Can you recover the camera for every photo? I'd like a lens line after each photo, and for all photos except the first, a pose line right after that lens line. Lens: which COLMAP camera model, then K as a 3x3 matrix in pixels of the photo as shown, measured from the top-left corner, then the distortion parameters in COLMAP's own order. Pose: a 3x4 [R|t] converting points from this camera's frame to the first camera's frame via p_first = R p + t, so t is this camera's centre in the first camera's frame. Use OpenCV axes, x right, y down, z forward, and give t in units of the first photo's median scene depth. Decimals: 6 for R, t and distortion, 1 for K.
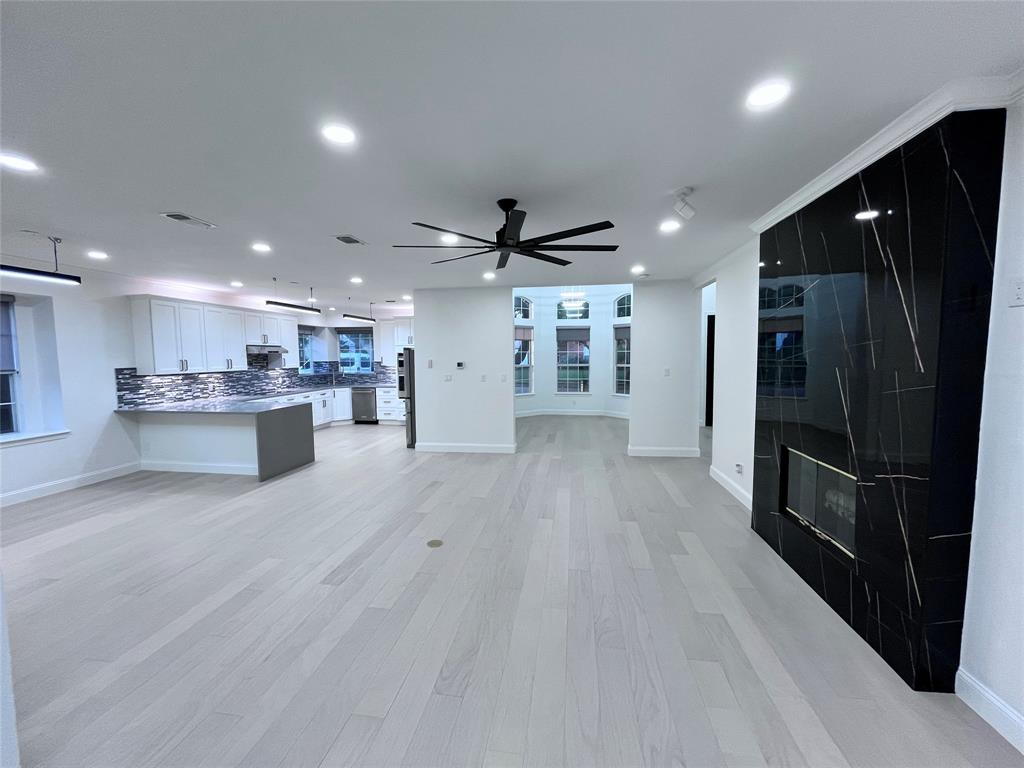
lens RADIAL K [[415.7, 0, 511.0], [0, 415.7, 385.4], [0, 0, 1]] dist [-0.001620, -0.000230]
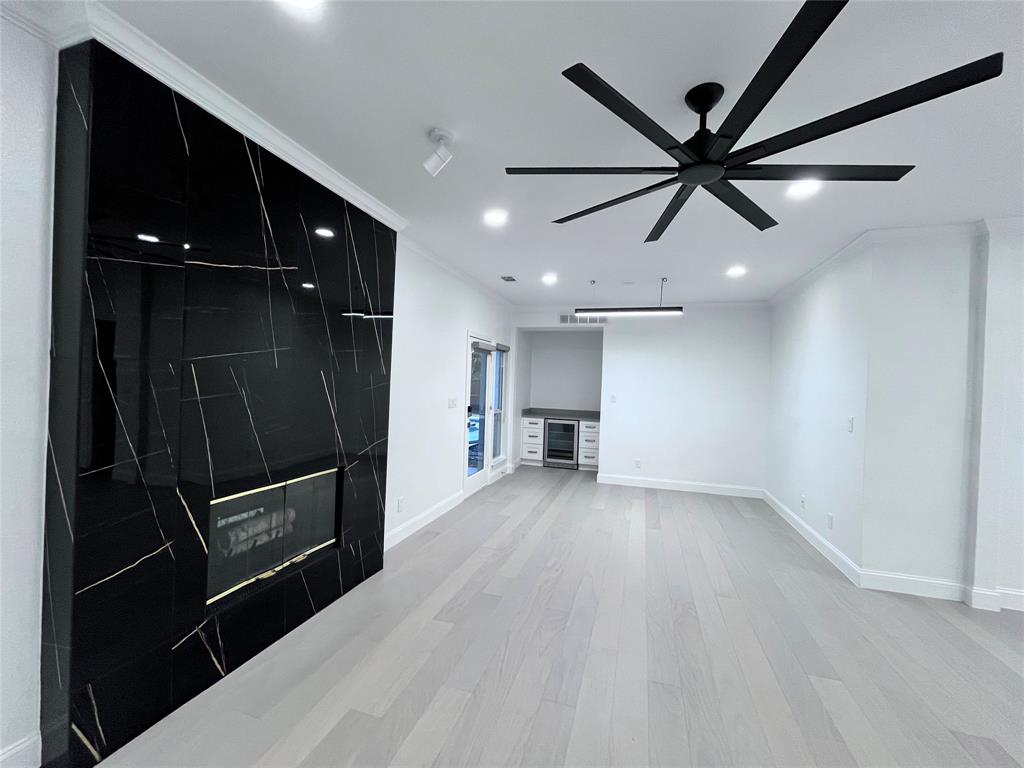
lens RADIAL K [[415.7, 0, 511.0], [0, 415.7, 385.4], [0, 0, 1]] dist [-0.001620, -0.000230]
pose [[-0.987464, -0.027089, 0.155505, 0.203796], [-0.014818, 0.996722, 0.079538, -0.106003], [-0.157150, 0.076237, -0.984628, 2.140809]]
